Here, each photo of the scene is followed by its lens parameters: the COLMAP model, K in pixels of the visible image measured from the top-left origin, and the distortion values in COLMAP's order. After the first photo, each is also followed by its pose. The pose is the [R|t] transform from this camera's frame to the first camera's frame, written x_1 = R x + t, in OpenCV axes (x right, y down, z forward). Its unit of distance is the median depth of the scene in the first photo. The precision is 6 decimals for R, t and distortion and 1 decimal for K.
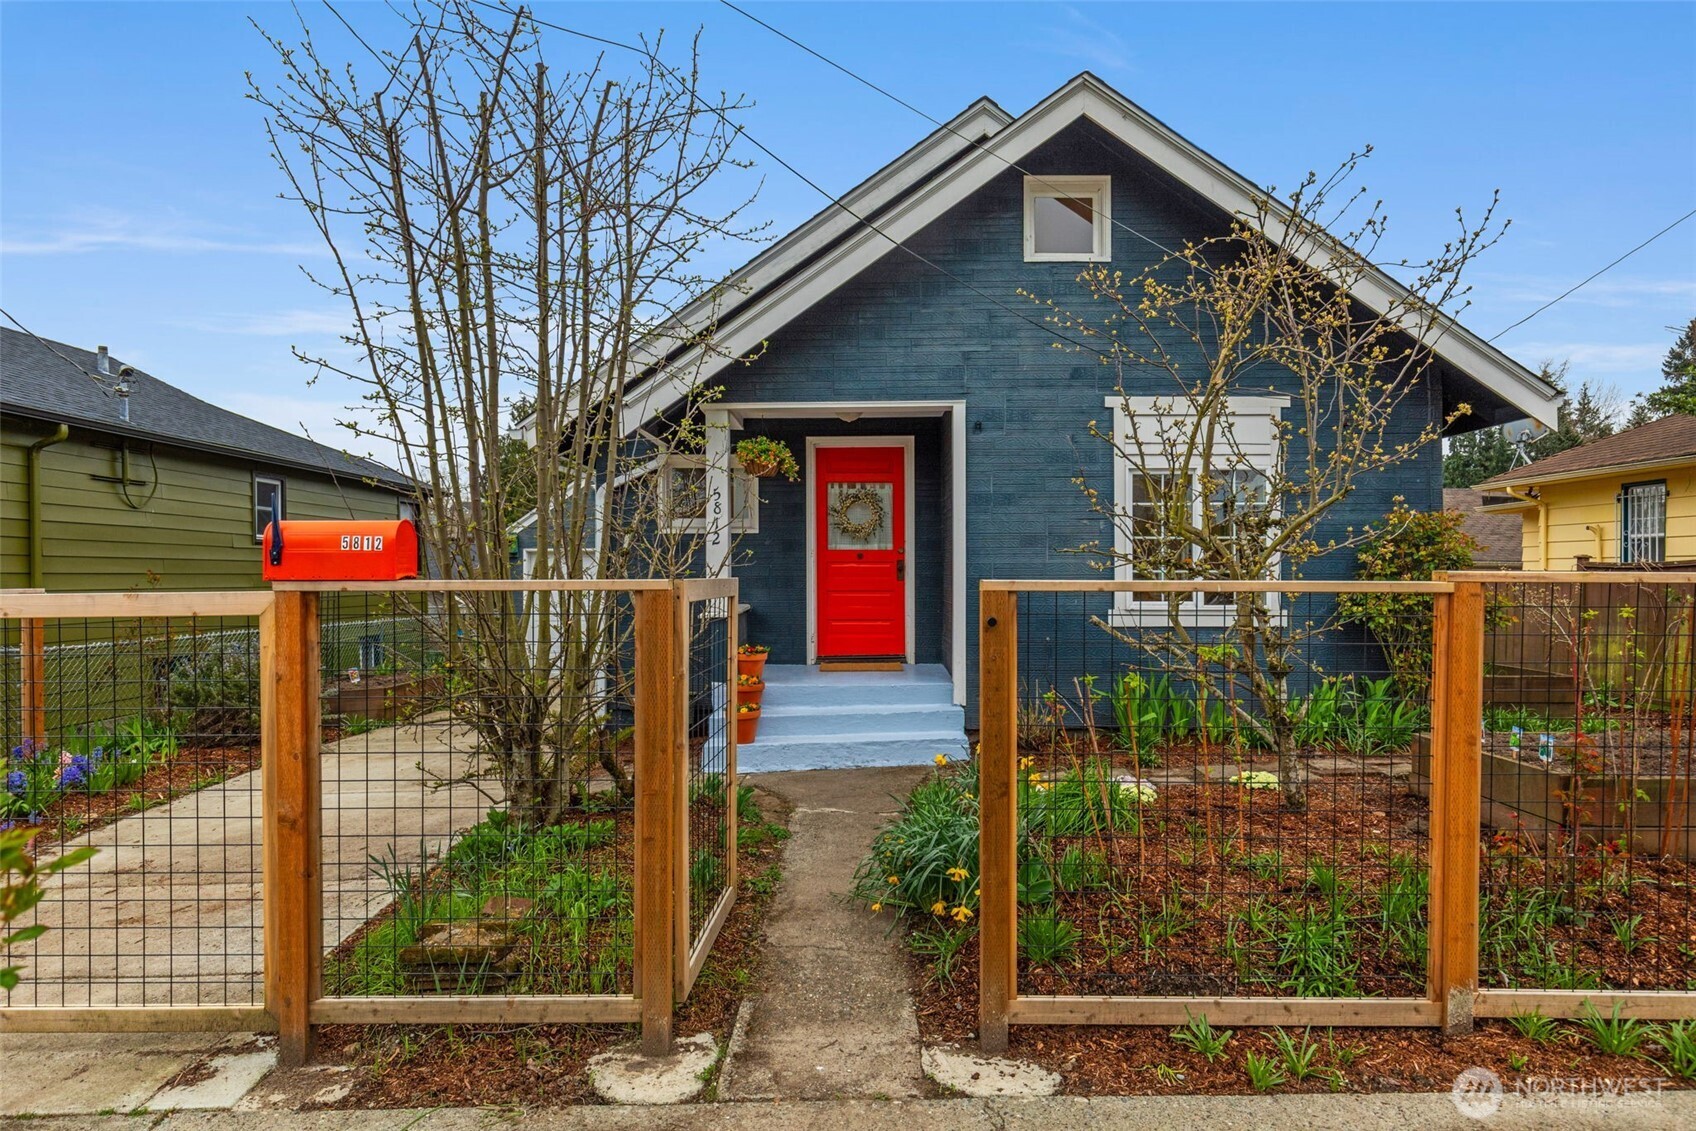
lens RADIAL K [[1319.3, 0, 843.4], [0, 1319.3, 572.3], [0, 0, 1]] dist [0.015217, -0.012929]
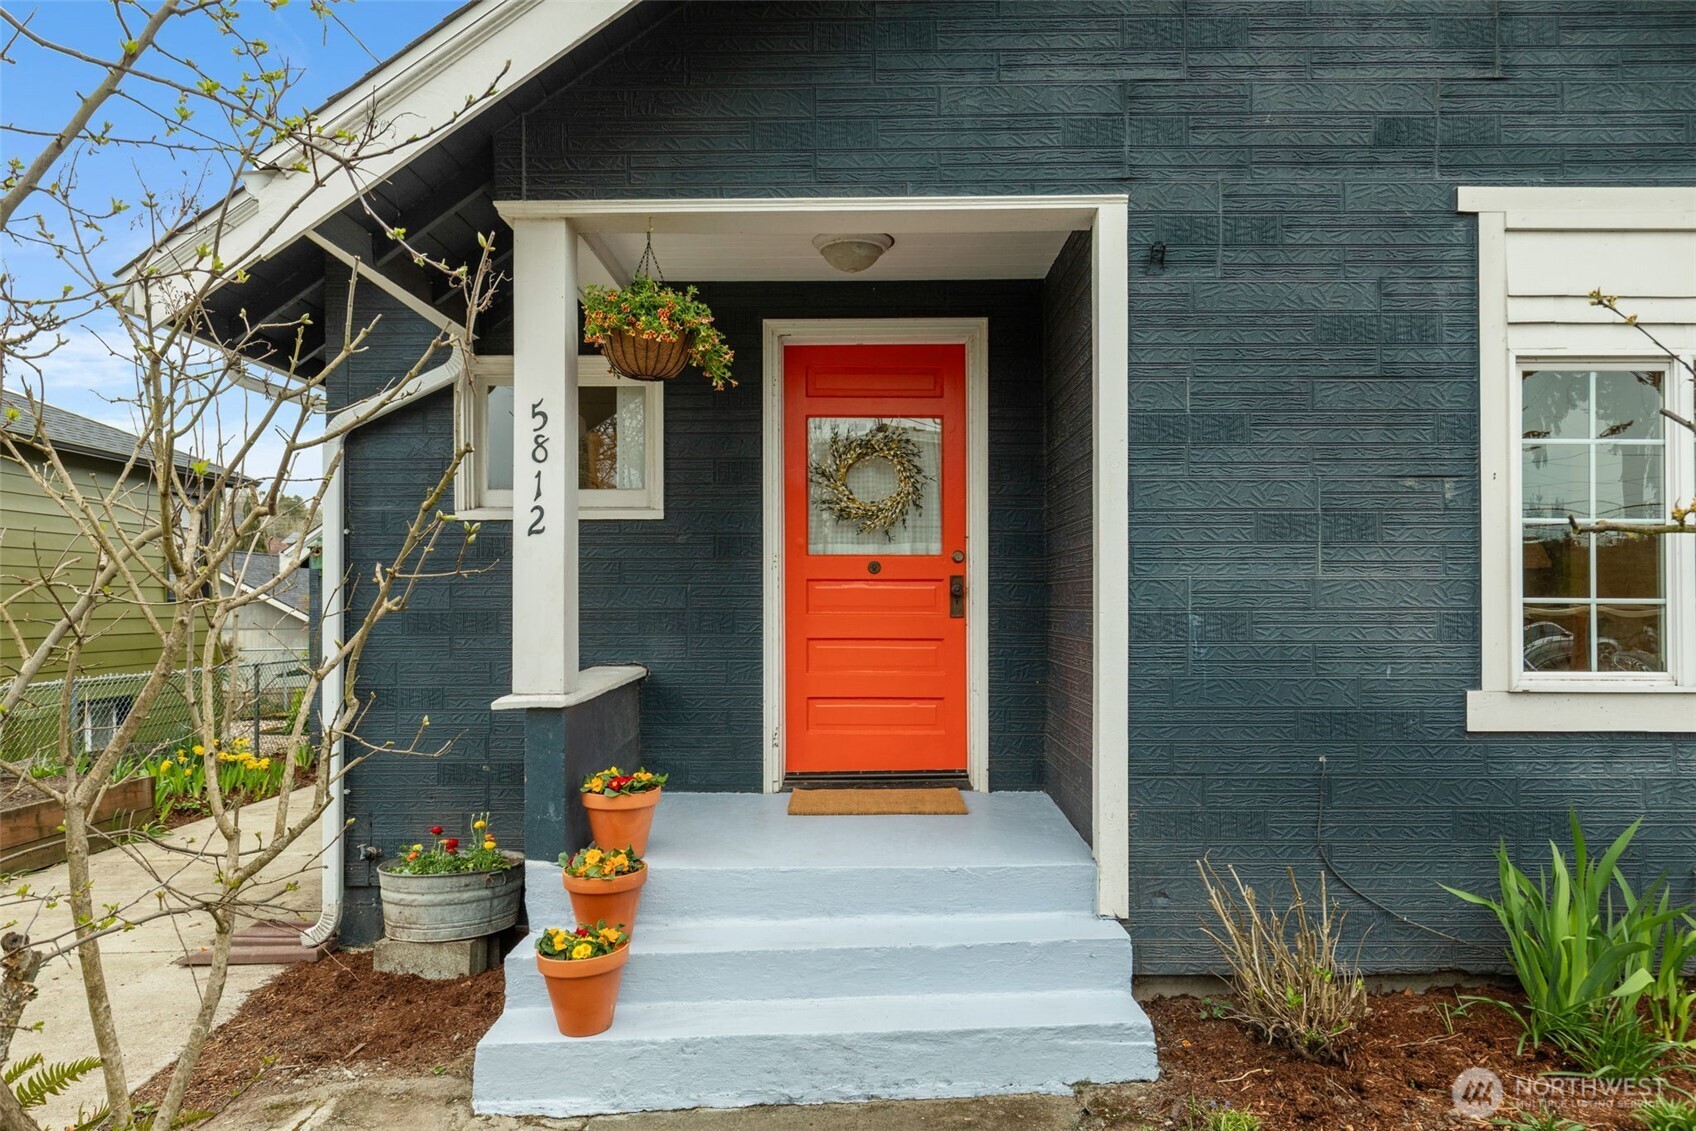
lens RADIAL K [[1319.3, 0, 851.3], [0, 1319.3, 593.0], [0, 0, 1]] dist [0.015217, -0.012929]
pose [[0.999996, 0.002369, 0.001755, 0.003617], [-0.002360, 0.999984, -0.005203, -0.000296], [-0.001767, 0.005198, 0.999985, 0.575782]]
